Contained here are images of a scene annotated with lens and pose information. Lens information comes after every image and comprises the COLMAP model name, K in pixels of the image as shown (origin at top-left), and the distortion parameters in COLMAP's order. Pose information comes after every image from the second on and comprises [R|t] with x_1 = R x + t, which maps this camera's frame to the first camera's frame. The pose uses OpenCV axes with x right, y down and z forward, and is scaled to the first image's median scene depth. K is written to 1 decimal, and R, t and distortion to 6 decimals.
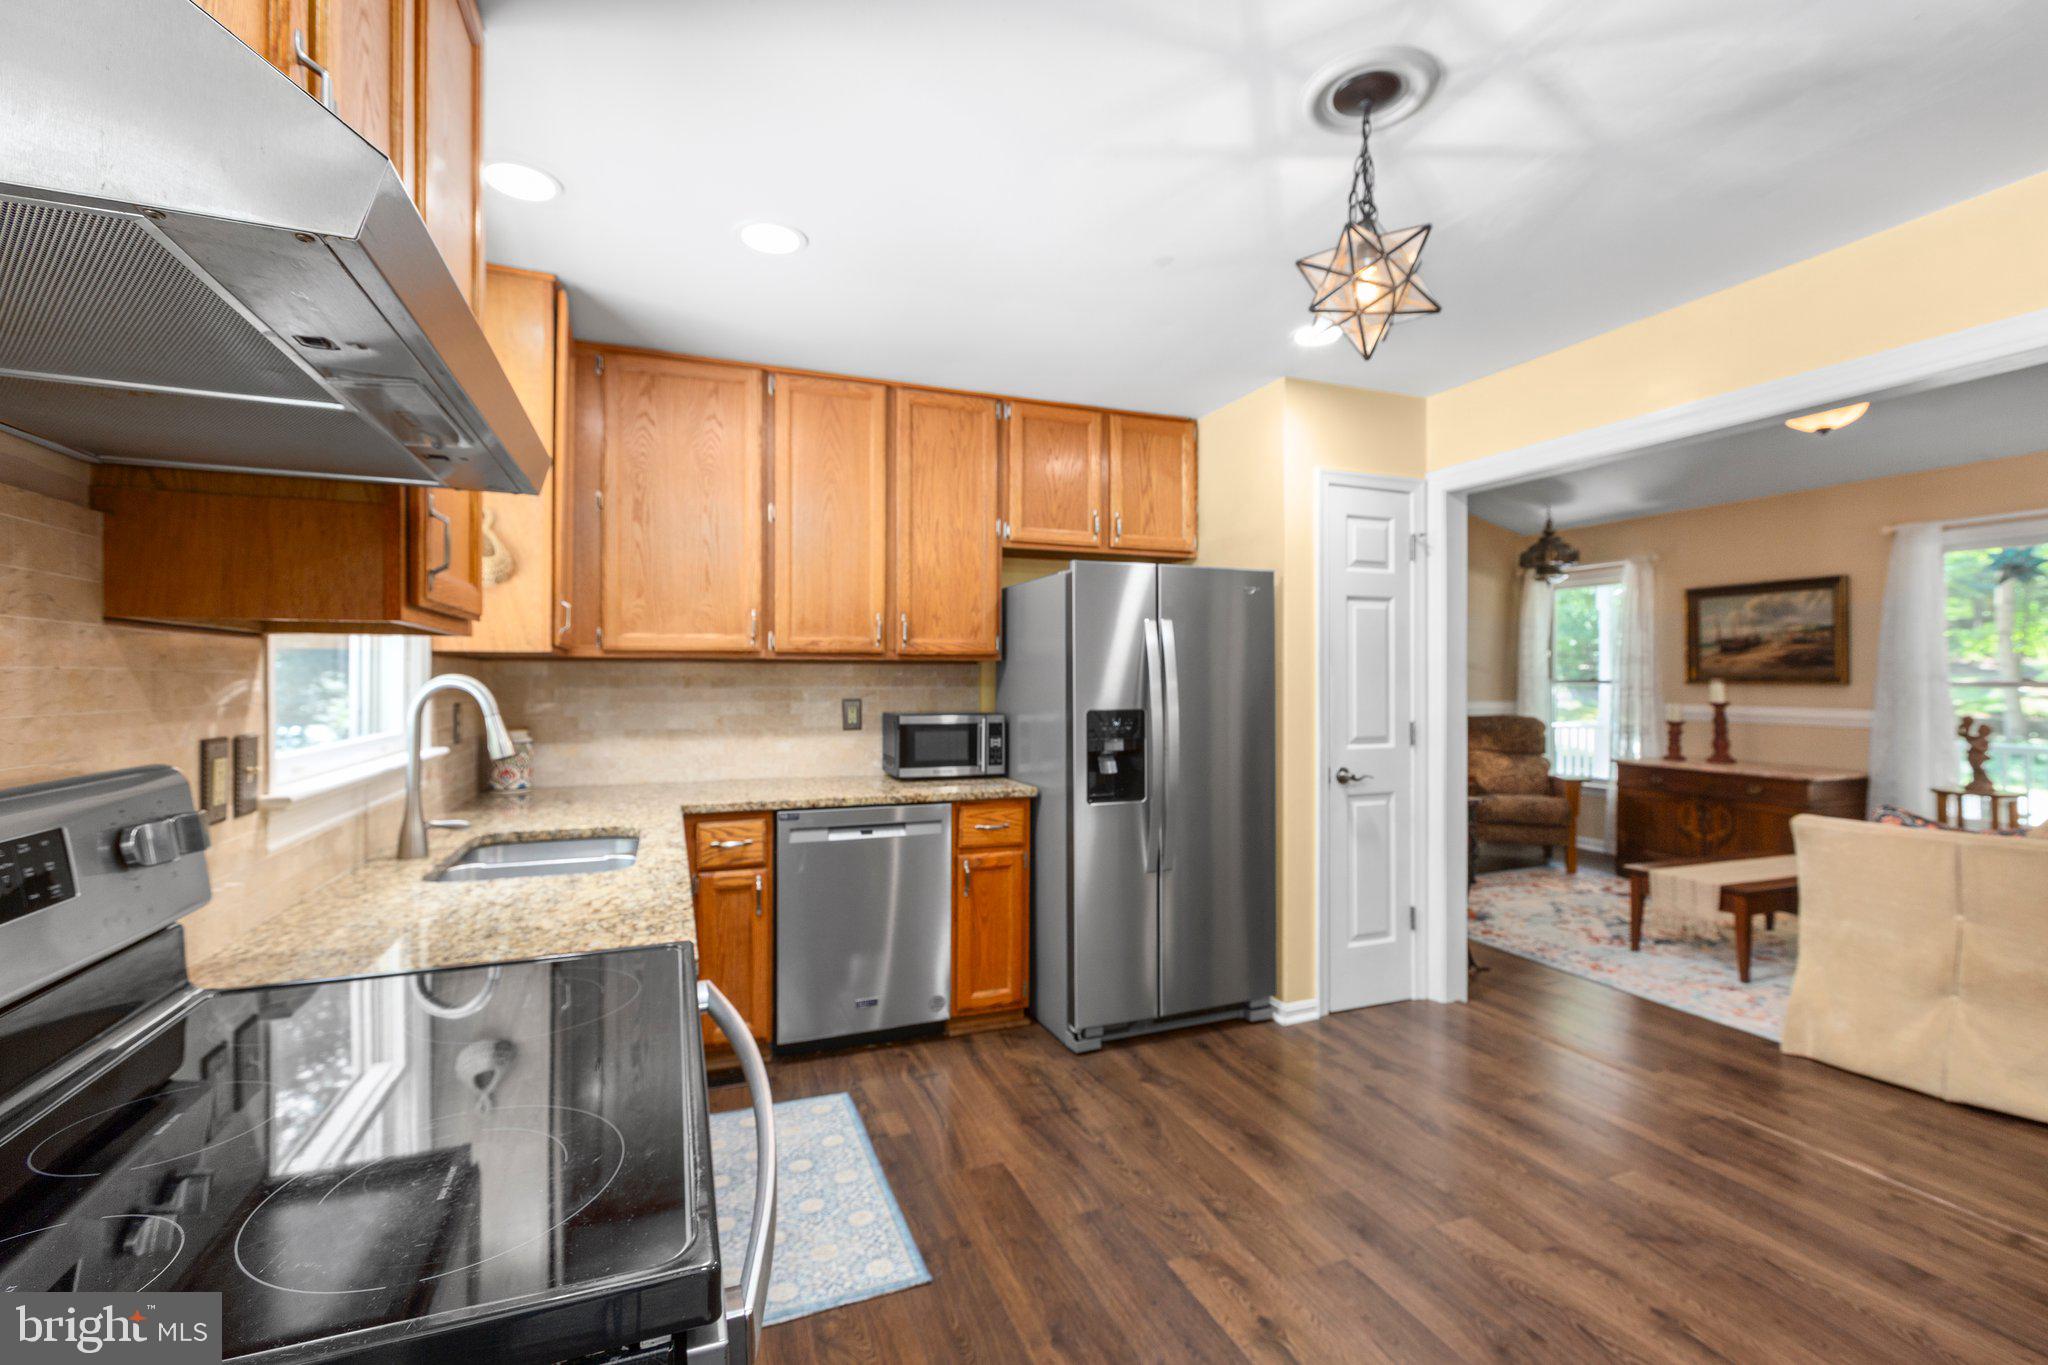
lens RADIAL K [[919.6, 0, 1026.6], [0, 919.6, 679.0], [0, 0, 1]] dist [0.003193, -0.000848]
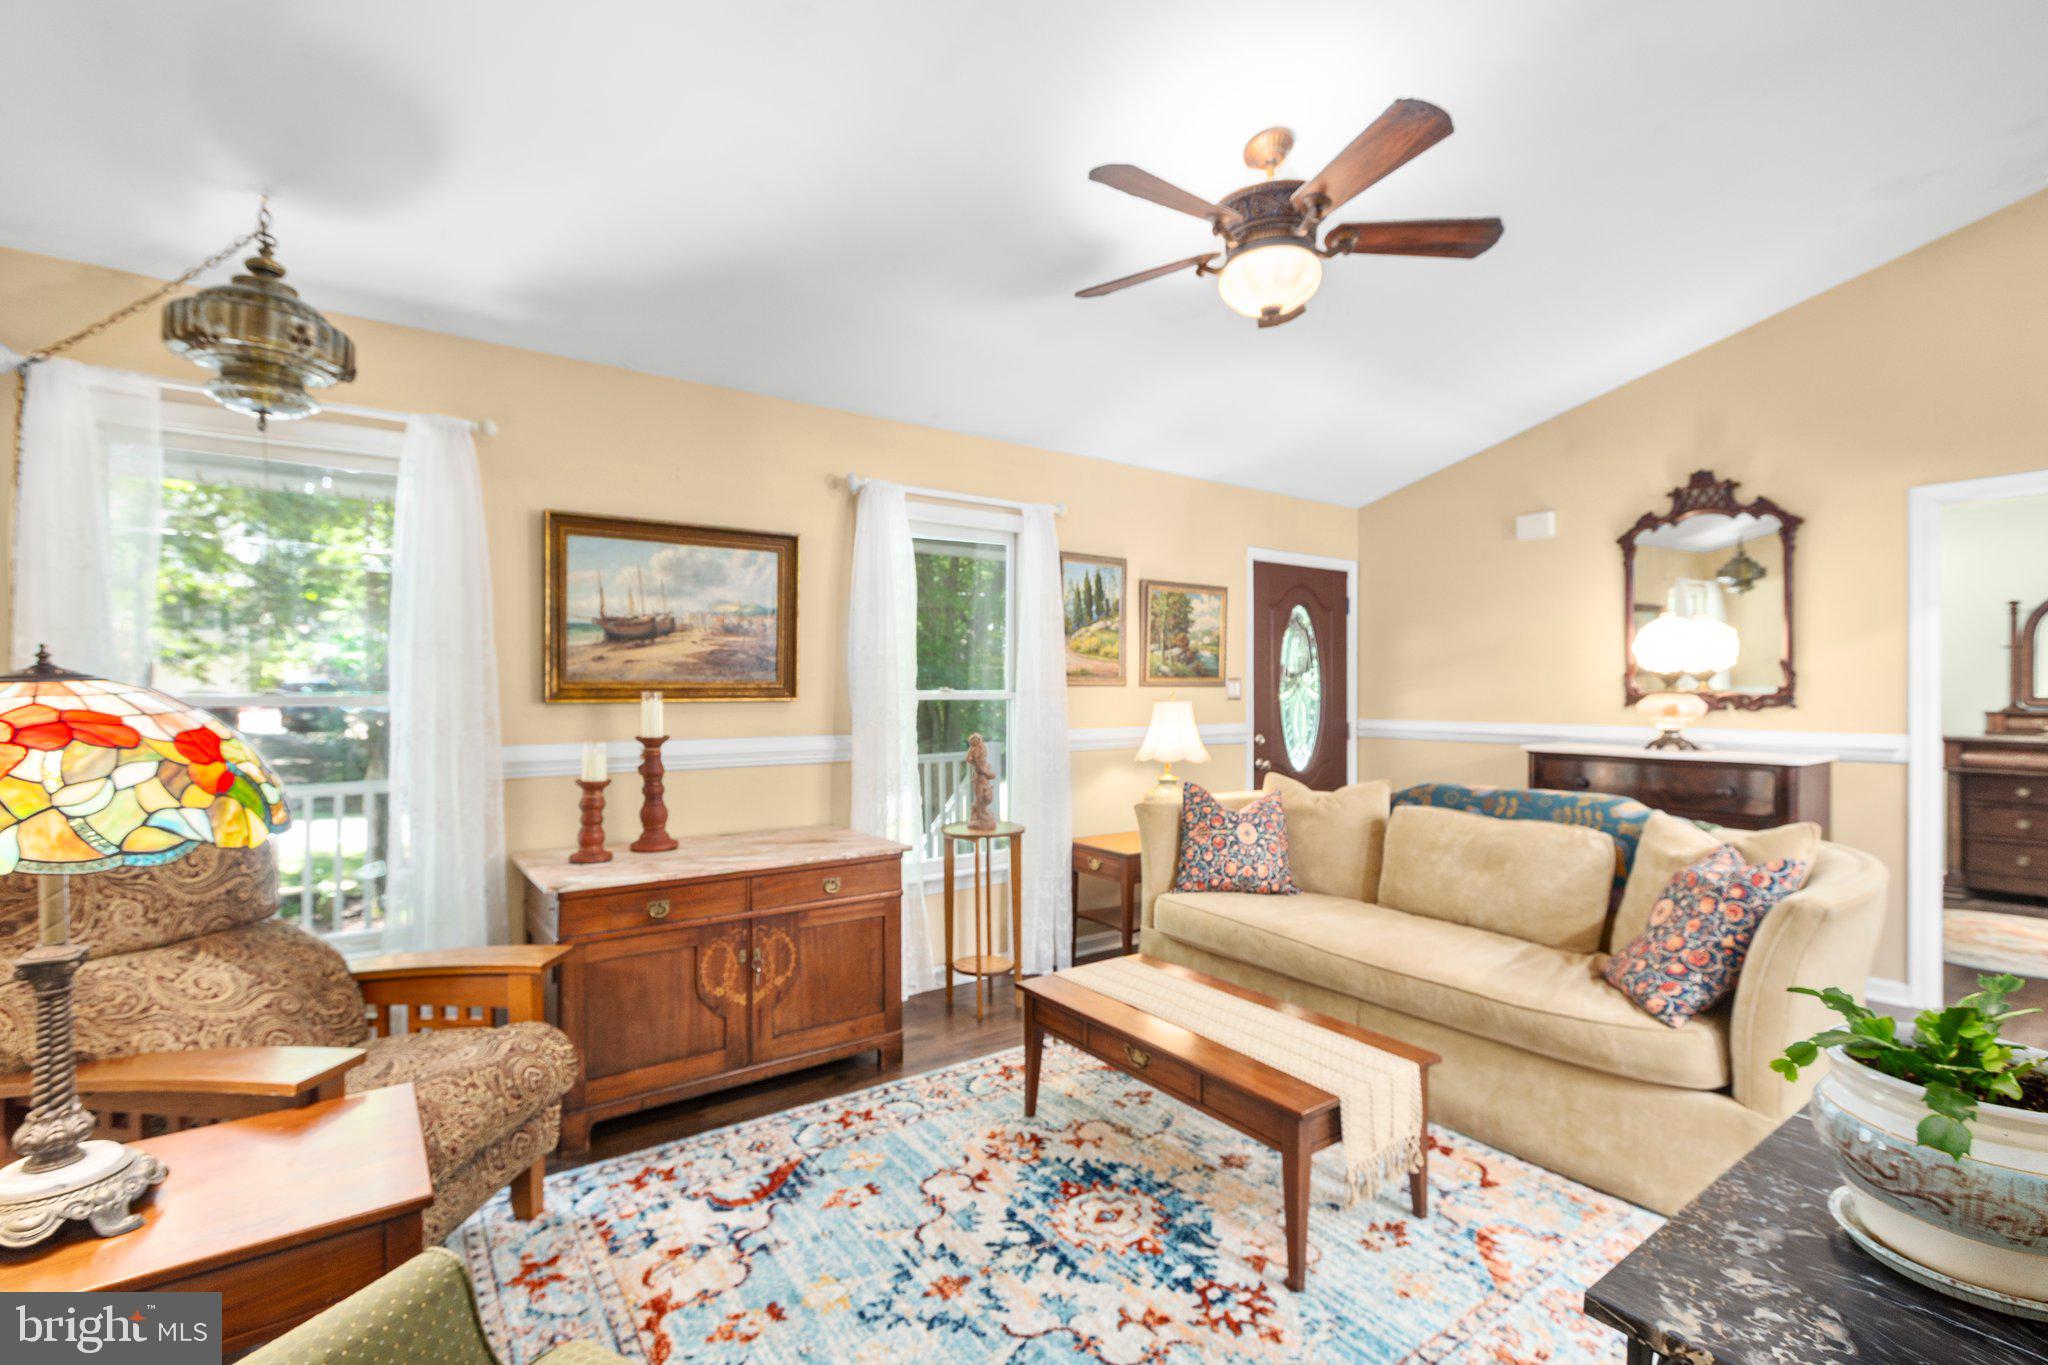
lens RADIAL K [[919.6, 0, 1020.6], [0, 919.6, 684.9], [0, 0, 1]] dist [0.003193, -0.000848]
pose [[-0.236596, 0.006087, 0.971589, 0.187490], [0.002921, 0.999980, -0.005554, -0.000438], [-0.971604, 0.001524, -0.236609, 0.922046]]
